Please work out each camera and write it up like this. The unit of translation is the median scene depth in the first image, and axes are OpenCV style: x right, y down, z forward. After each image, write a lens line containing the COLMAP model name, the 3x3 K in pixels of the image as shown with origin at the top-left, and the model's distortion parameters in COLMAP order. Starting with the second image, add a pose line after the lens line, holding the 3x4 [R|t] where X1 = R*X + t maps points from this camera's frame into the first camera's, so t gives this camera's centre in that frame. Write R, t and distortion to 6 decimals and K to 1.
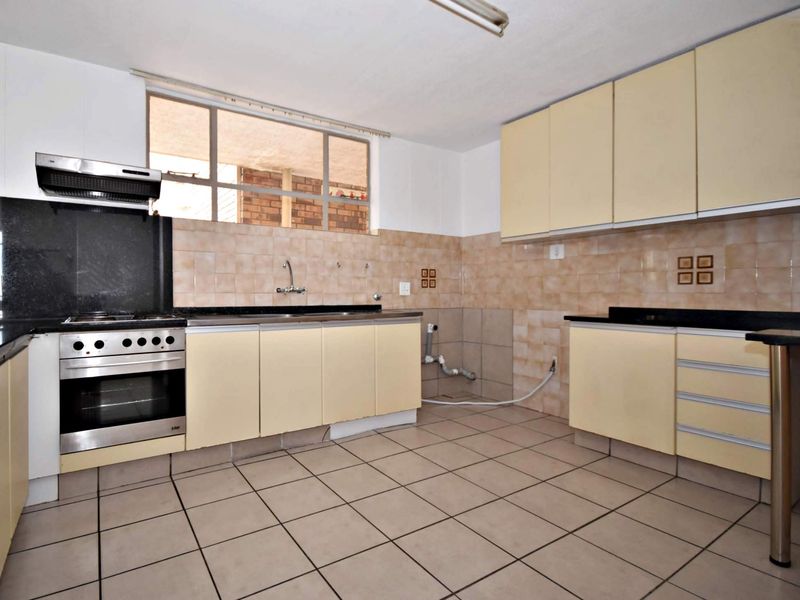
lens RADIAL K [[404.0, 0, 335.5], [0, 404.0, 295.5], [0, 0, 1]] dist [0.000764, -0.000383]
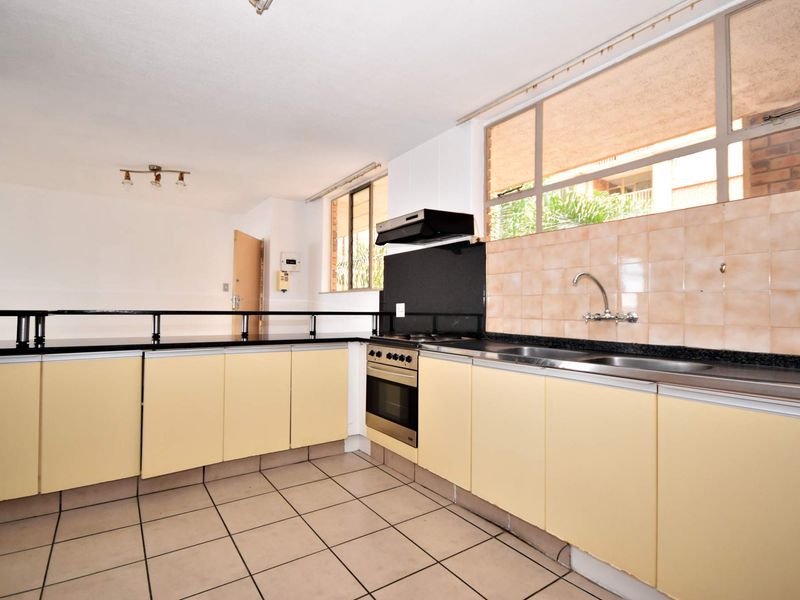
lens RADIAL K [[416.4, 0, 400.0], [0, 416.4, 300.0], [0, 0, 1]] dist [0.000595, 0.000047]
pose [[0.076354, -0.019284, -0.996894, 0.495249], [-0.015040, 0.999677, -0.020489, -0.020700], [0.996967, 0.016558, 0.076039, 0.578033]]
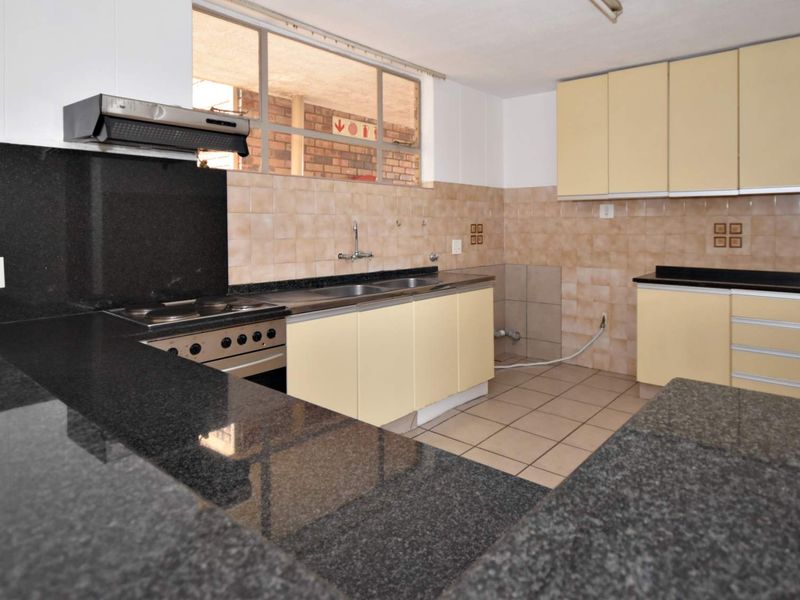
lens RADIAL K [[491.5, 0, 436.1], [0, 491.5, 230.9], [0, 0, 1]] dist [-0.001454, 0.000410]
pose [[0.938975, -0.005866, 0.343936, -0.285329], [0.005004, 0.999982, 0.003394, -0.063624], [-0.343950, -0.001466, 0.938987, -0.023963]]
